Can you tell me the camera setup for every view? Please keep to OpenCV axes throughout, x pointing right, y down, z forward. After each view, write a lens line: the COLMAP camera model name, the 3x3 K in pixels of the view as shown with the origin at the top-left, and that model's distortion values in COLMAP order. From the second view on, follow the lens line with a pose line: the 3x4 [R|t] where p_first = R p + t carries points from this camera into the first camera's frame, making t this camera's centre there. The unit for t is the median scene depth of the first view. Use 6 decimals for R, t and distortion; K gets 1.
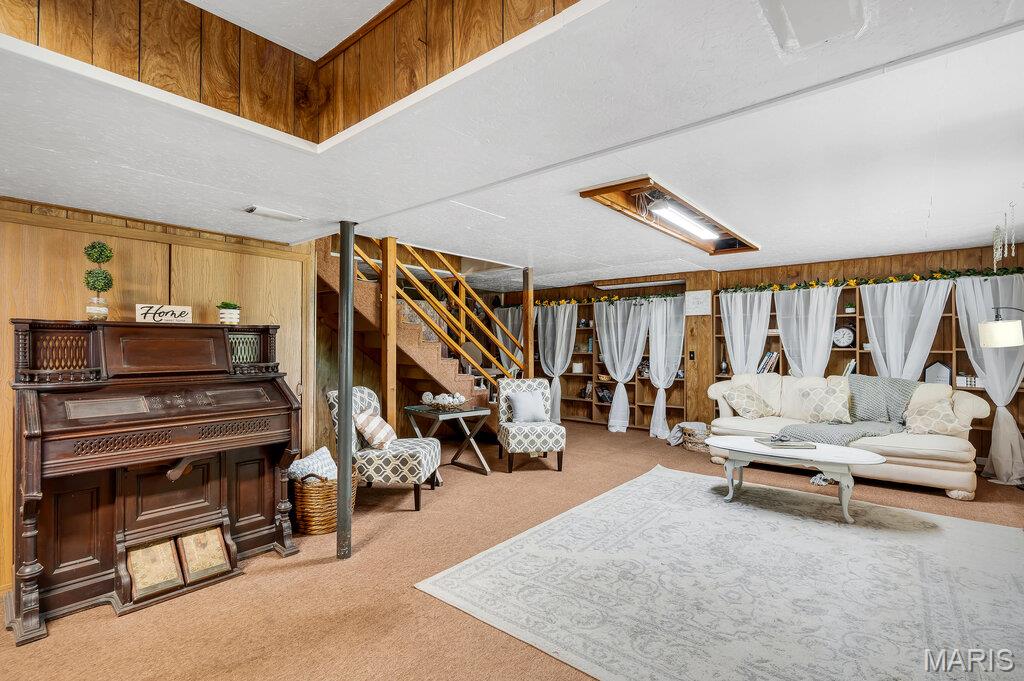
lens RADIAL K [[474.1, 0, 517.5], [0, 474.1, 340.5], [0, 0, 1]] dist [0.000756, 0.000033]
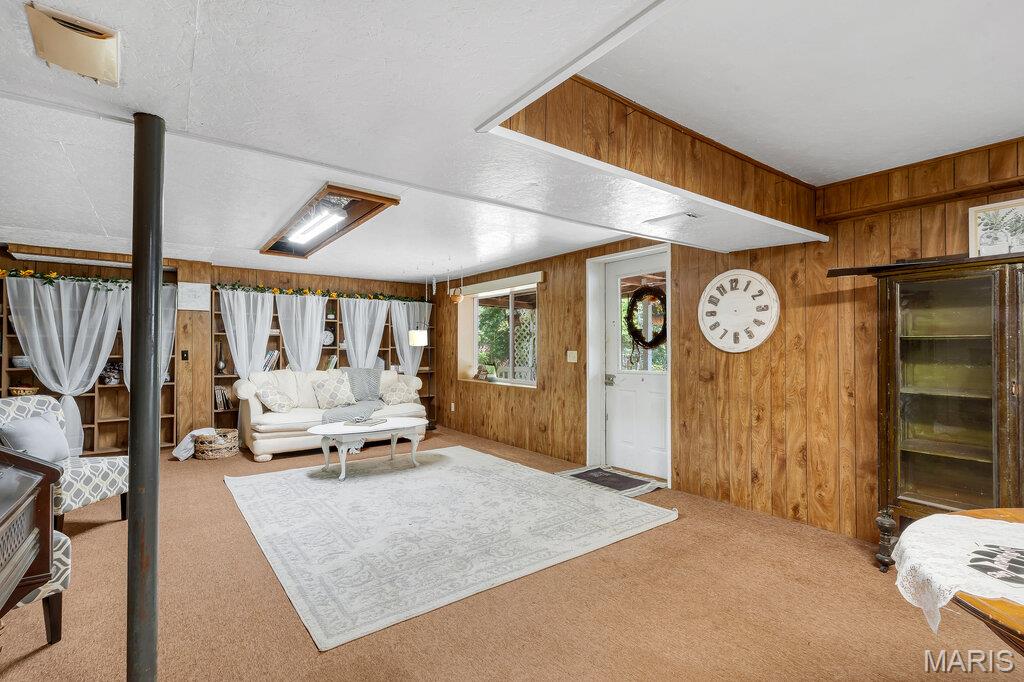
lens RADIAL K [[474.1, 0, 517.5], [0, 474.1, 341.0], [0, 0, 1]] dist [0.000756, 0.000033]
pose [[0.232384, 0.010866, 0.972563, -0.420083], [-0.013194, 0.999881, -0.008019, 0.004668], [-0.972535, -0.010969, 0.232499, 0.235221]]
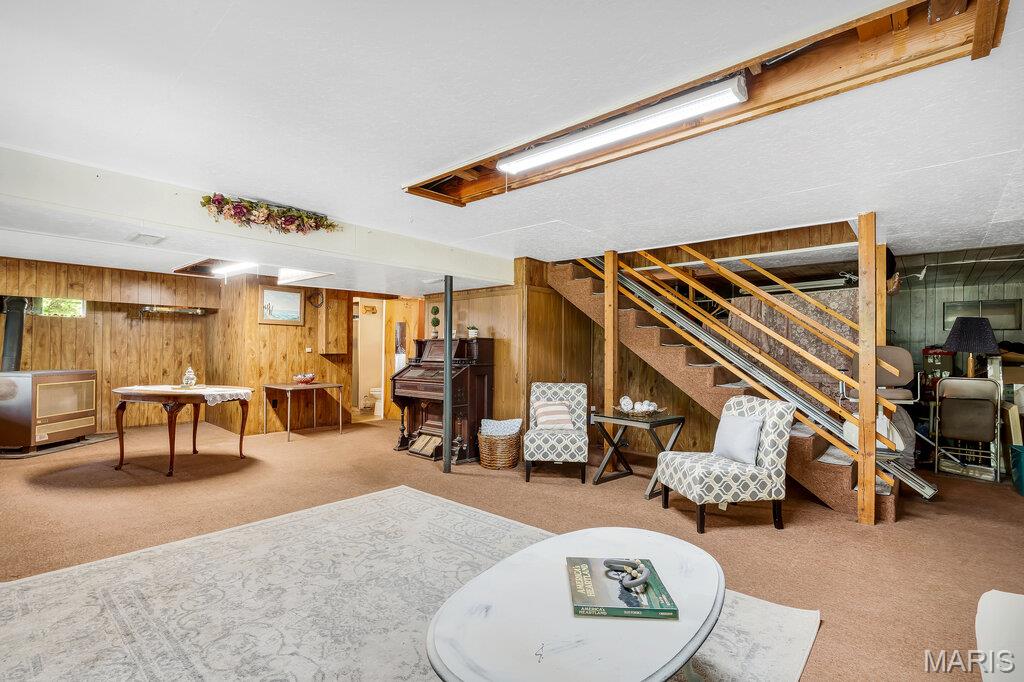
lens RADIAL K [[488.1, 0, 516.8], [0, 488.1, 342.0], [0, 0, 1]] dist [-0.038953, -0.000072]
pose [[-0.041463, -0.031660, -0.998638, 0.713469], [-0.000388, 0.999498, -0.031671, 0.024111], [0.999140, -0.000925, -0.041454, 0.687320]]
